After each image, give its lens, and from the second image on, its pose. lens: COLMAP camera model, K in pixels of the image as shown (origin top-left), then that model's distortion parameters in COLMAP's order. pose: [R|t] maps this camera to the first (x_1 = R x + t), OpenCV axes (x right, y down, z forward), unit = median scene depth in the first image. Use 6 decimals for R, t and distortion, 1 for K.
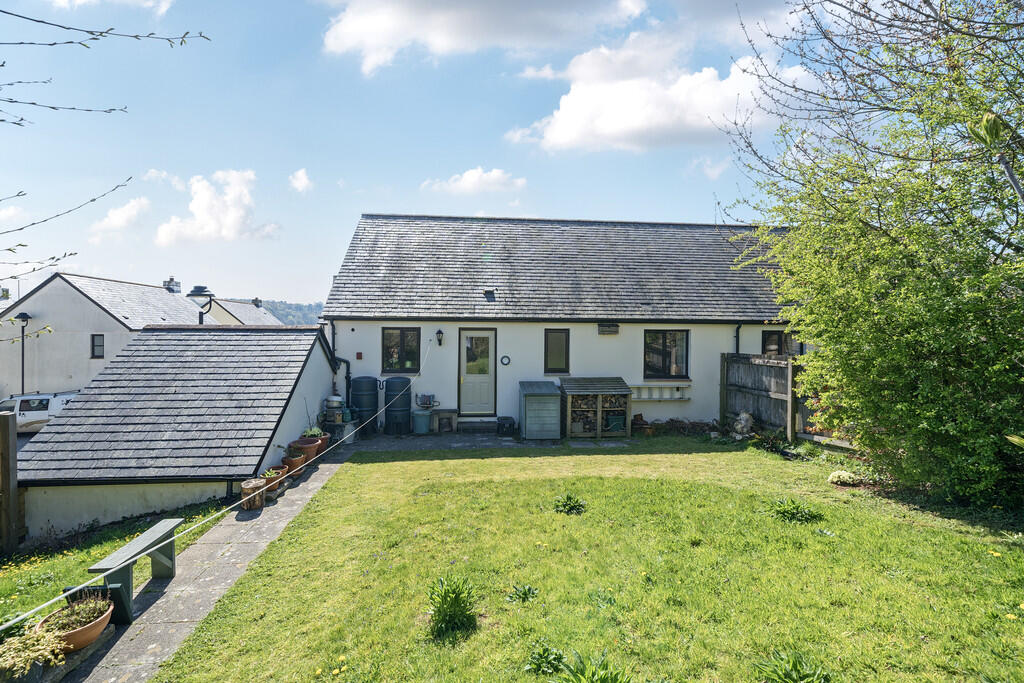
lens RADIAL K [[444.1, 0, 512.0], [0, 444.1, 341.5], [0, 0, 1]] dist [0.000932, 0.000352]
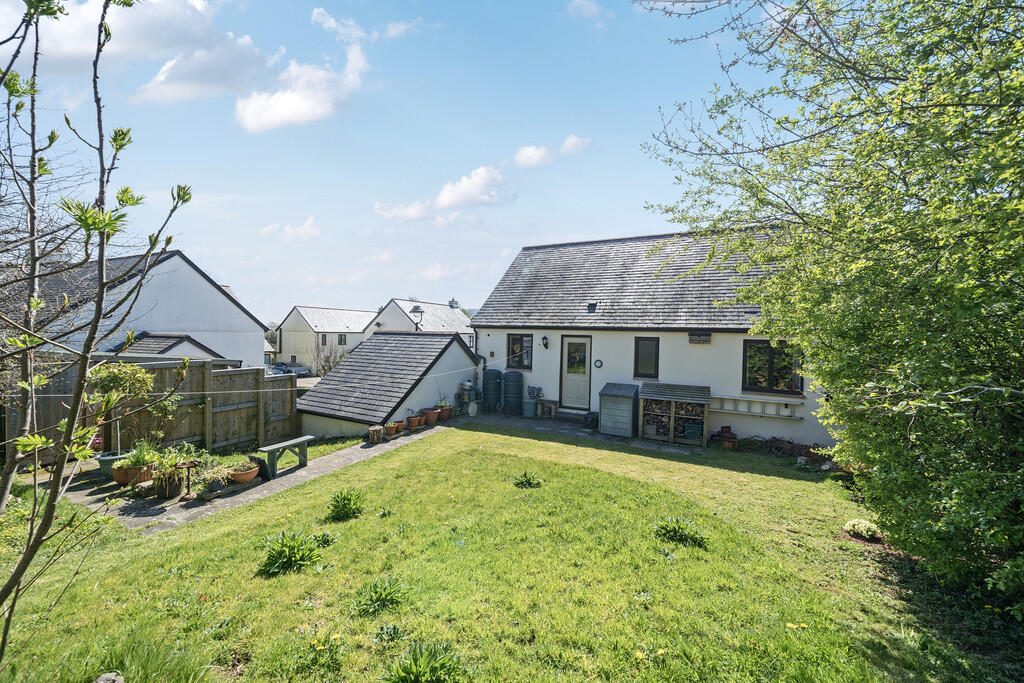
lens RADIAL K [[380.5, 0, 512.0], [0, 380.5, 341.5], [0, 0, 1]] dist [-0.001492, -0.000132]
pose [[0.843495, 0.024443, -0.536580, 0.335774], [-0.029329, 0.999570, -0.000571, -0.007980], [0.536335, 0.016219, 0.843849, 0.043750]]
